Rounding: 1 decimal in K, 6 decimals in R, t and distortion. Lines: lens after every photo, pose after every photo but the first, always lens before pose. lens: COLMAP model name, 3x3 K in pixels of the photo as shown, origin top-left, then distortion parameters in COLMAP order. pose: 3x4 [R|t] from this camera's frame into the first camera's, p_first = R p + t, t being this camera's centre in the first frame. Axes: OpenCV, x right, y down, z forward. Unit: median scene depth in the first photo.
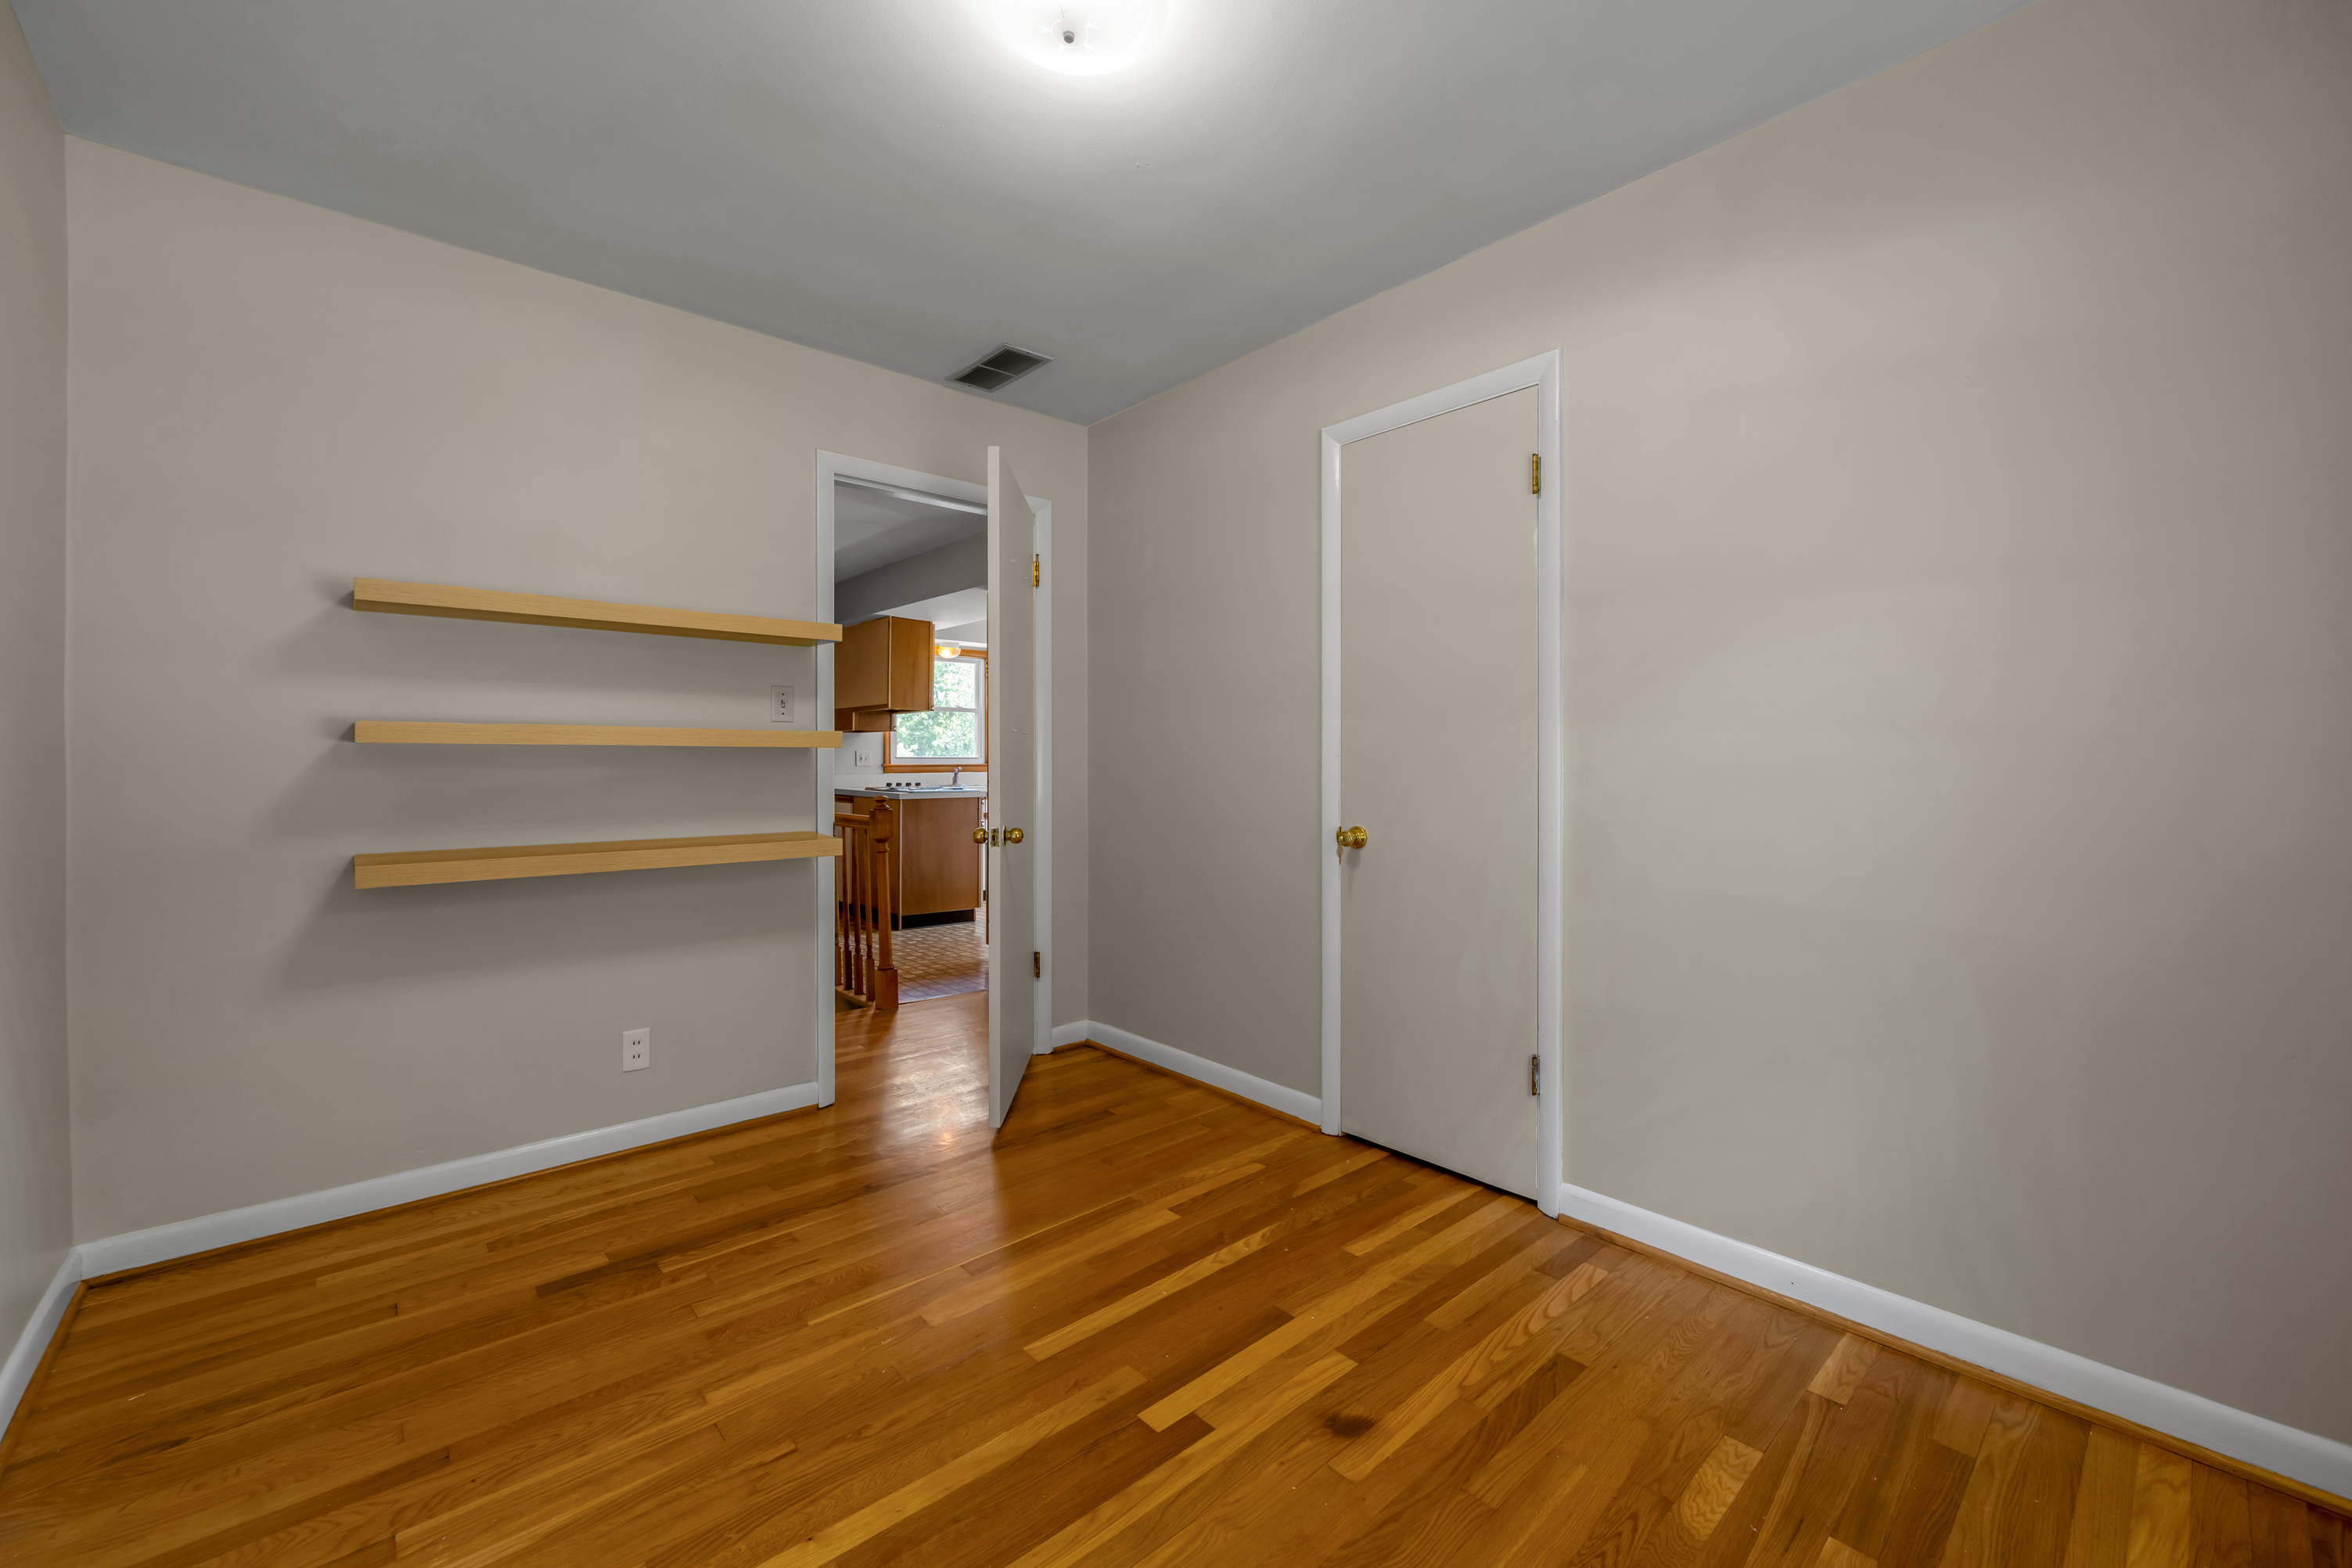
lens RADIAL K [[949.2, 0, 1170.7], [0, 949.2, 766.7], [0, 0, 1]] dist [-0.002955, -0.001111]
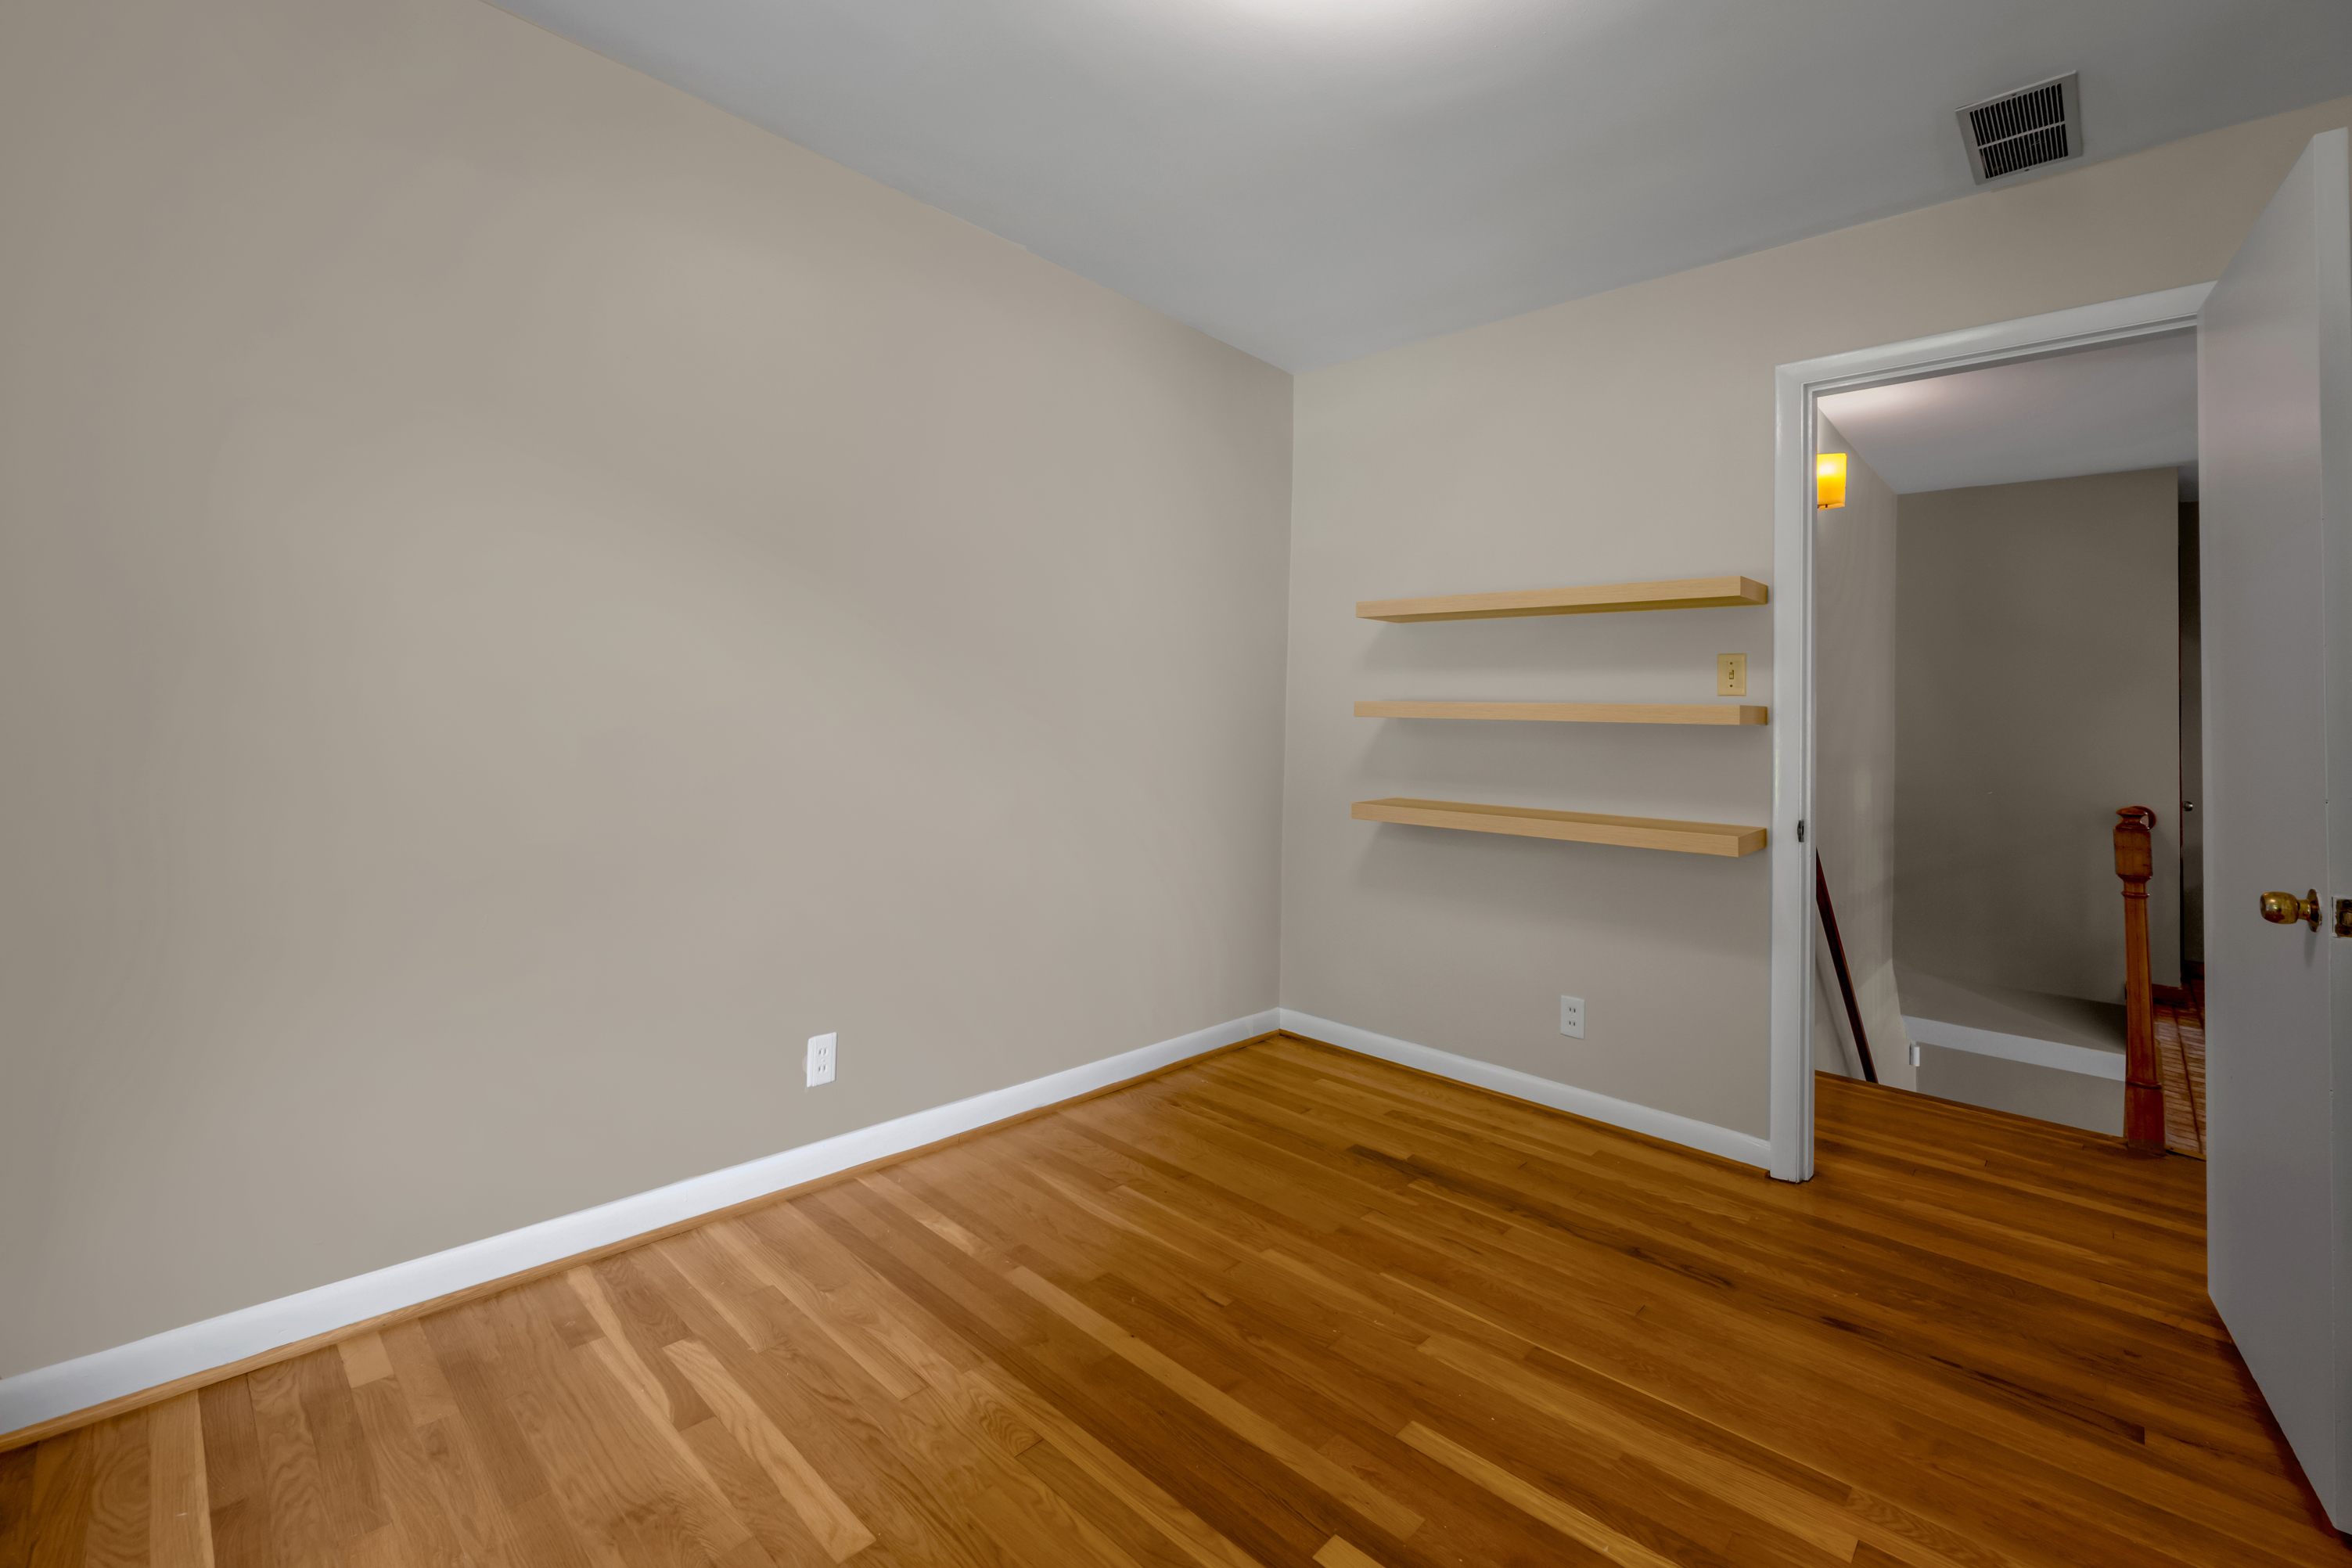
lens RADIAL K [[983.0, 0, 1135.0], [0, 983.0, 687.3], [0, 0, 1]] dist [-0.003011, -0.000748]
pose [[0.075336, -0.033886, -0.996582, 0.641227], [-0.035456, 0.998699, -0.036639, -0.005143], [0.996528, 0.038095, 0.074036, 0.579399]]
